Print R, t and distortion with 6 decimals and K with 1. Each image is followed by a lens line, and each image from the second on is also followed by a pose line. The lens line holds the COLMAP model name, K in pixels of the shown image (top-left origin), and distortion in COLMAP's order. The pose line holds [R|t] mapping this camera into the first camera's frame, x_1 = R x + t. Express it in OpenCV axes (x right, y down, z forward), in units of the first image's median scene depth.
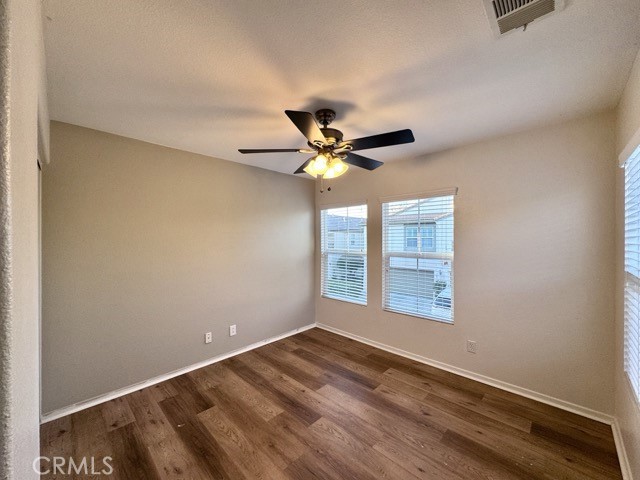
lens RADIAL K [[255.8, 0, 320.4], [0, 255.8, 239.3], [0, 0, 1]] dist [-0.003414, 0.000438]
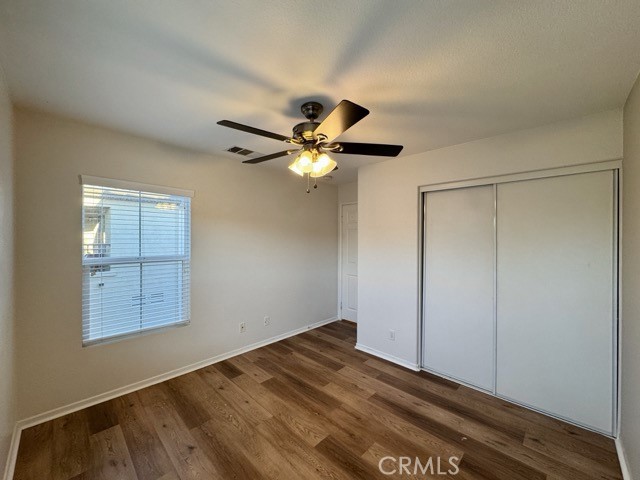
lens RADIAL K [[255.8, 0, 319.6], [0, 255.8, 239.0], [0, 0, 1]] dist [-0.003414, 0.000438]
pose [[-0.999997, -0.002133, 0.000976, -0.010928], [-0.002127, 0.999980, 0.006035, -0.015740], [-0.000989, 0.006033, -0.999981, 1.983337]]
